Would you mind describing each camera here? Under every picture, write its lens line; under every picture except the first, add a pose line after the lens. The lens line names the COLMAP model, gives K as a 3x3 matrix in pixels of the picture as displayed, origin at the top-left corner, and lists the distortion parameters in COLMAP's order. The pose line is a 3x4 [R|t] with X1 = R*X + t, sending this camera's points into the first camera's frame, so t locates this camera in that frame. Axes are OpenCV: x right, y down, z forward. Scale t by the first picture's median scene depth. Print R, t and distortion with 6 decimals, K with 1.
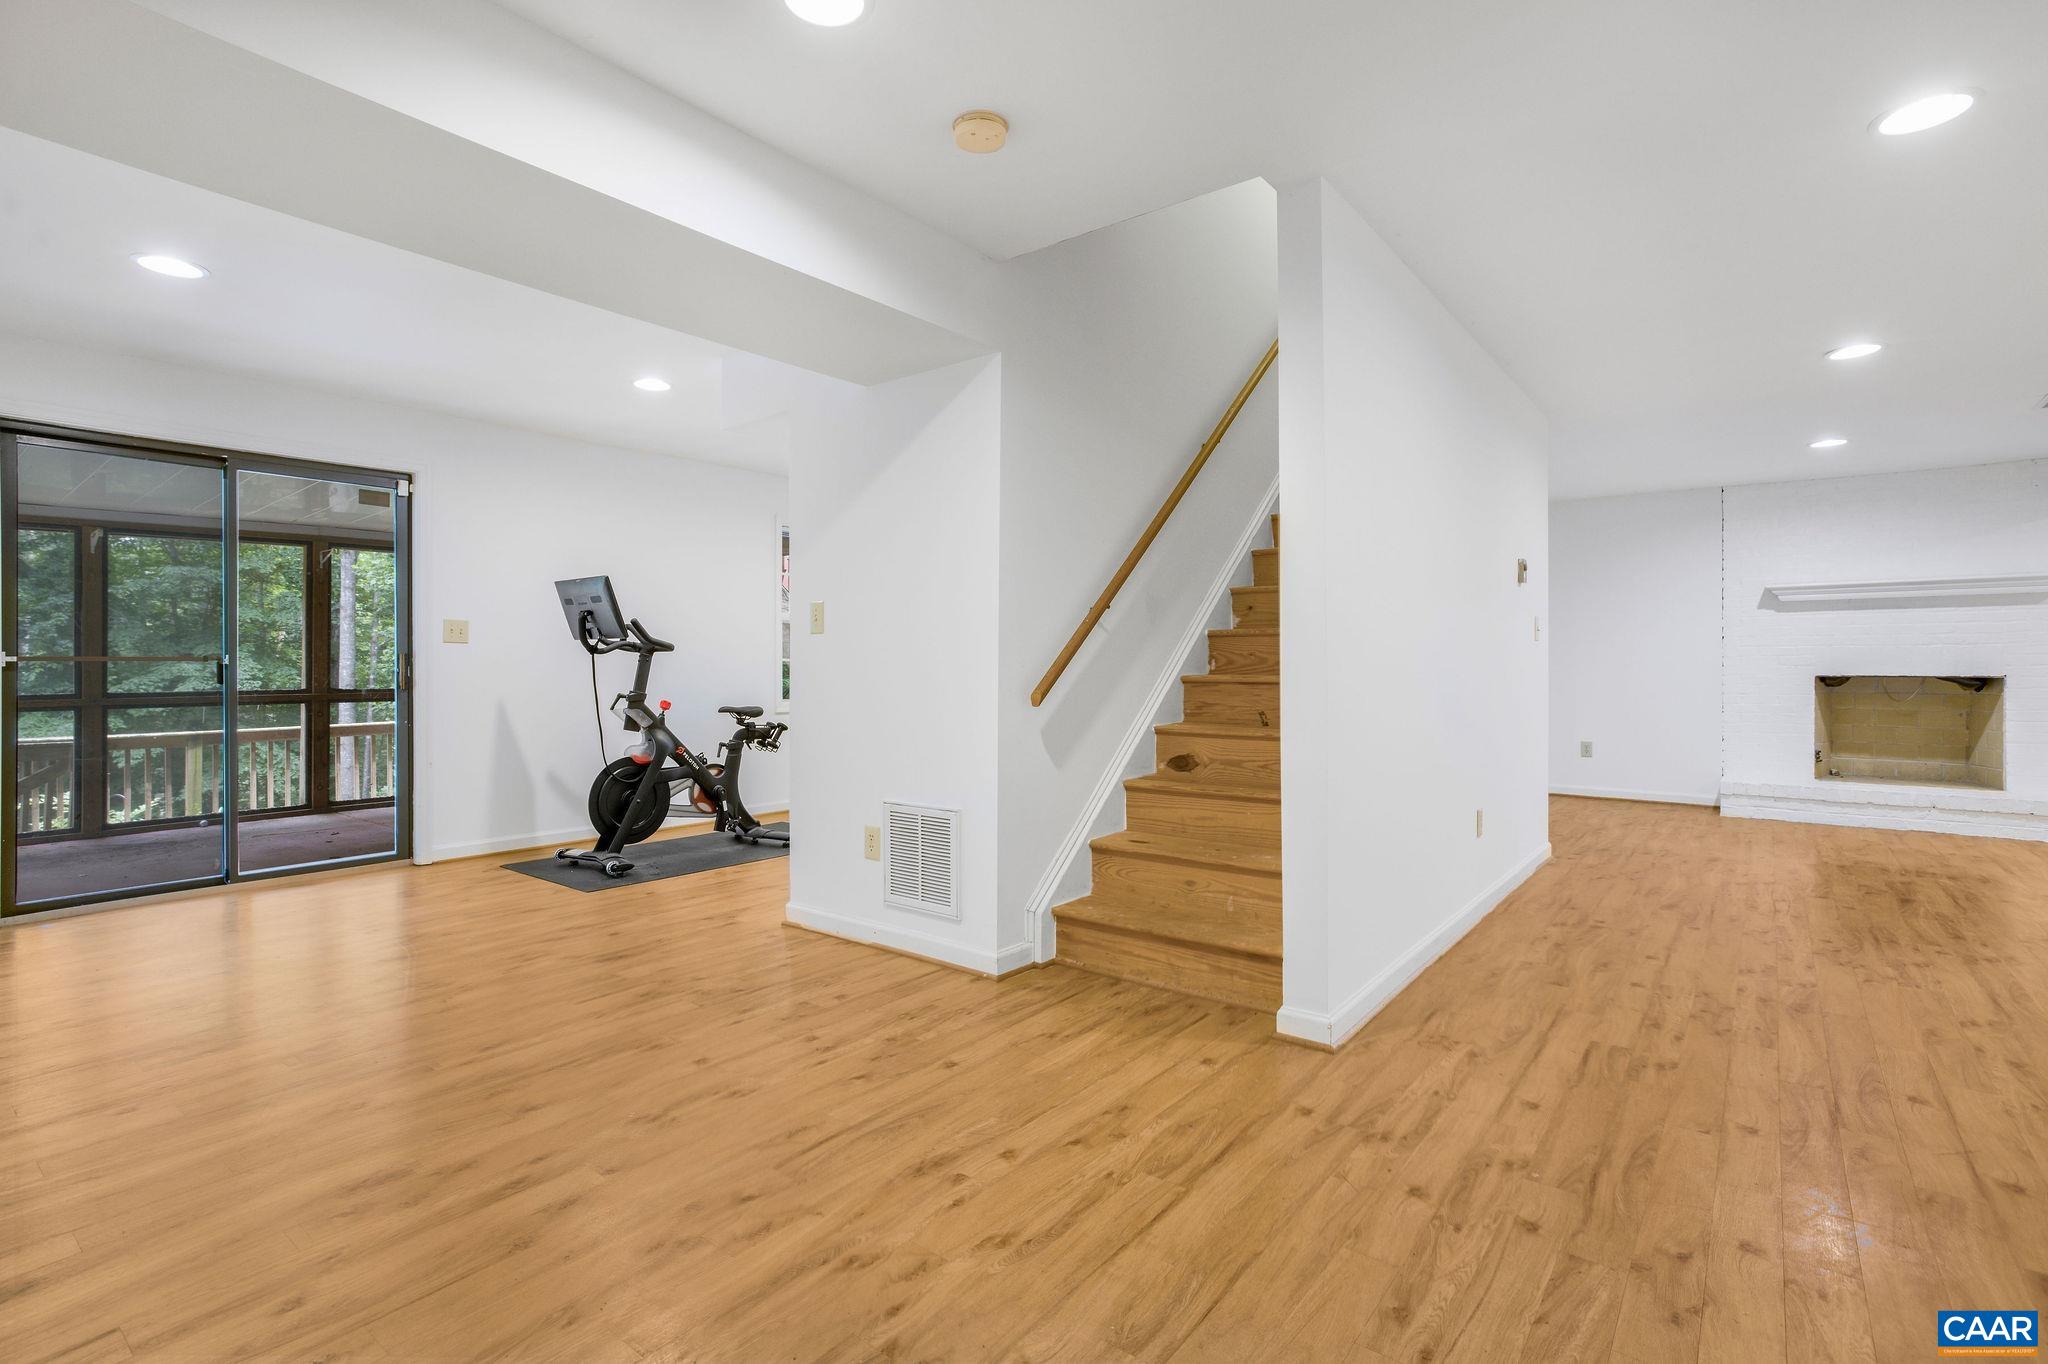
lens RADIAL K [[985.5, 0, 1023.9], [0, 985.5, 673.2], [0, 0, 1]] dist [-0.021242, 0.000378]
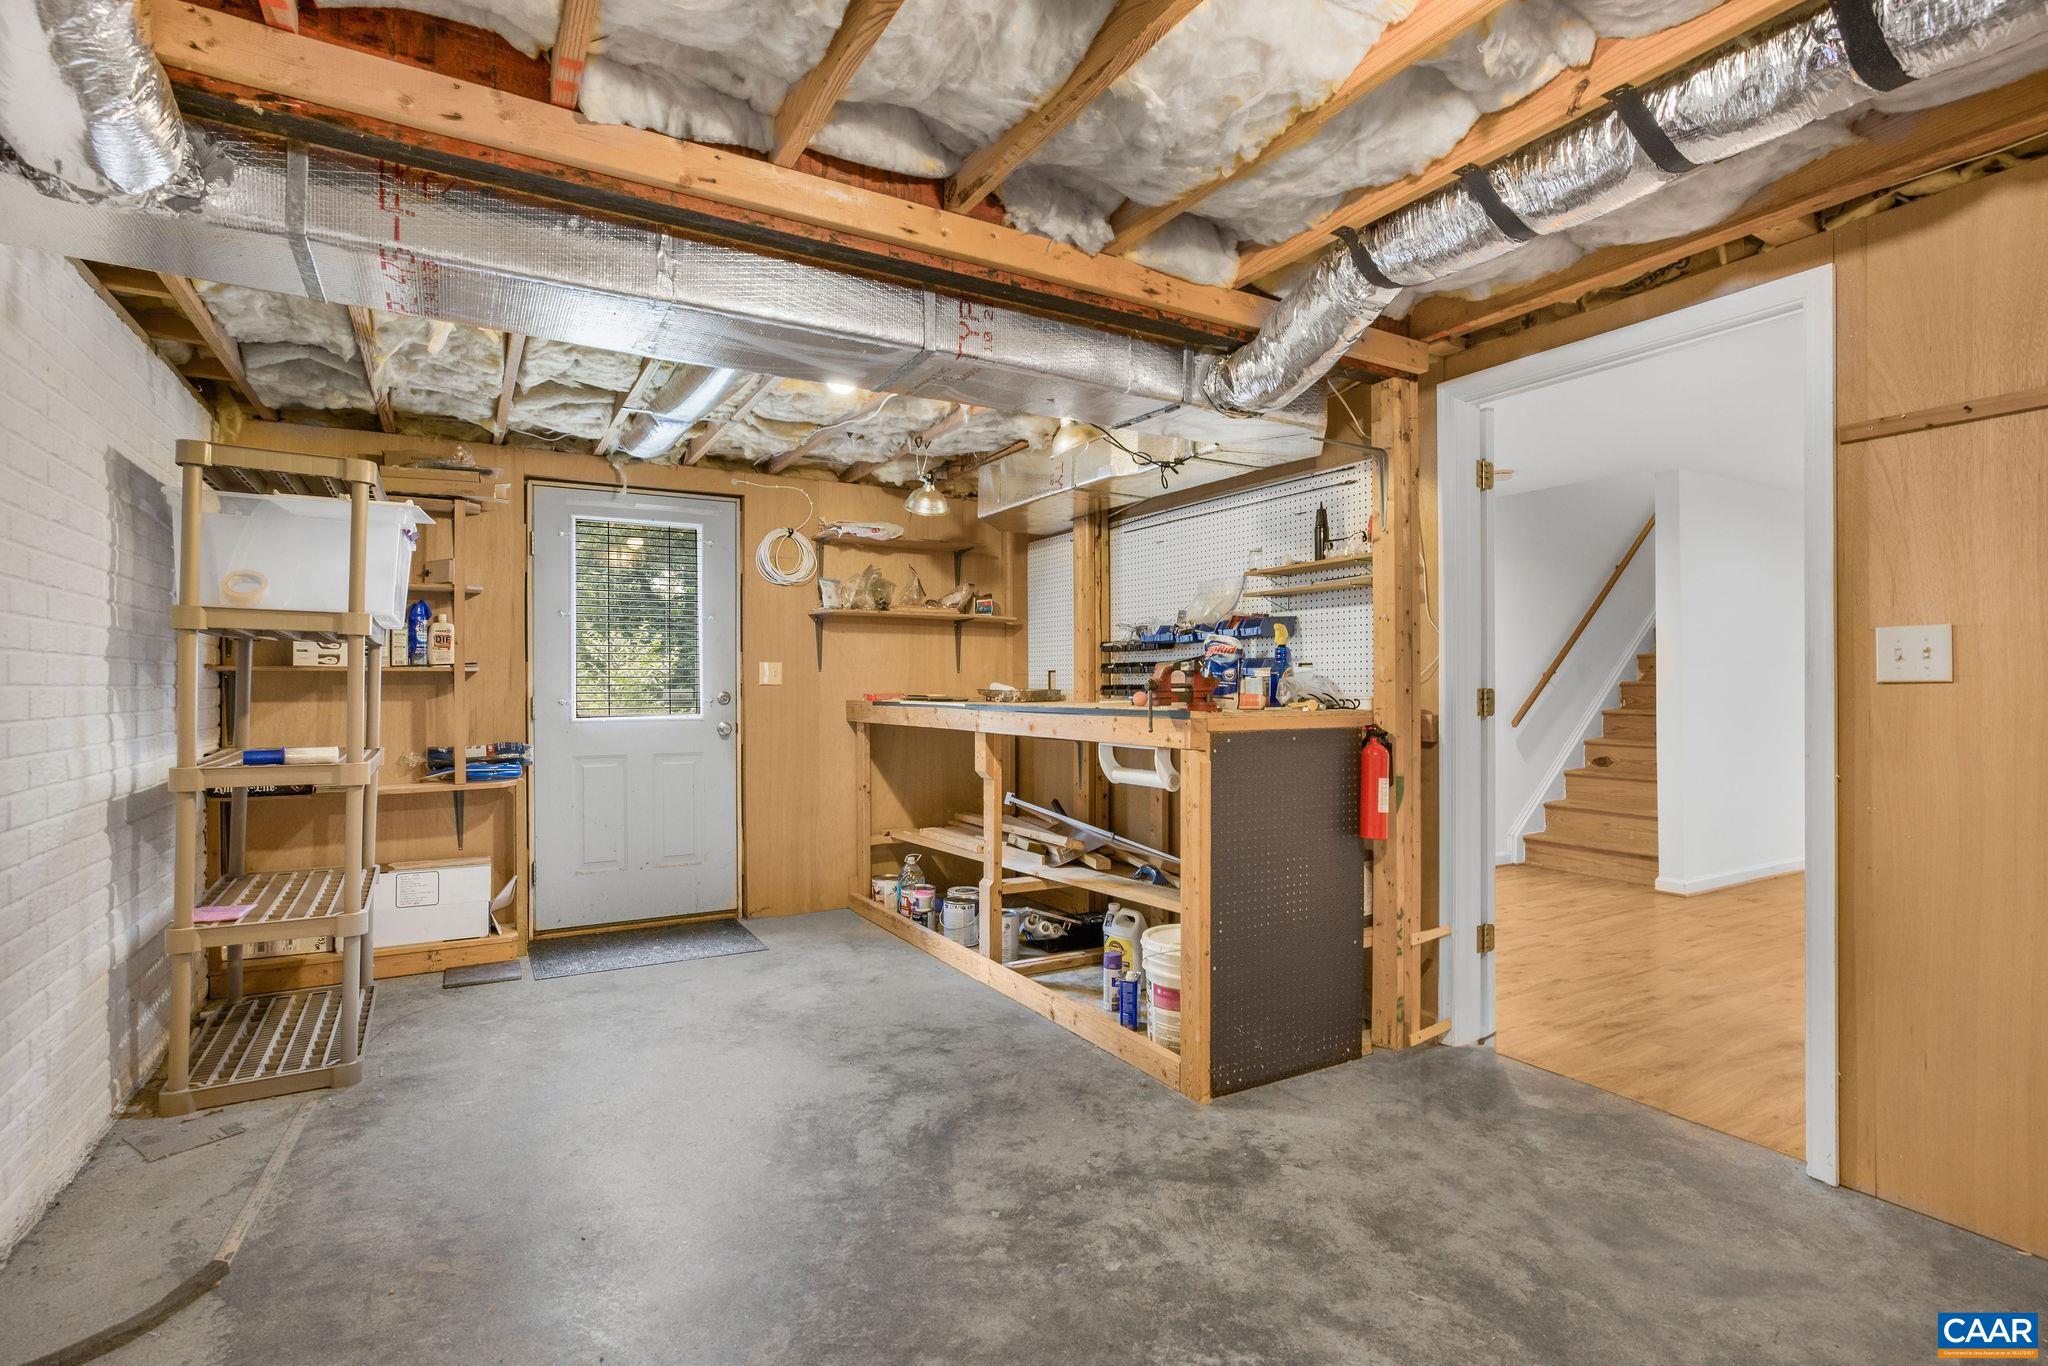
lens RADIAL K [[985.5, 0, 1020.8], [0, 985.5, 678.2], [0, 0, 1]] dist [-0.021242, 0.000378]
pose [[0.926216, -0.006166, -0.376942, -0.147958], [-0.003182, 0.999703, -0.024170, -0.009601], [0.376979, 0.023586, 0.925922, -1.061900]]
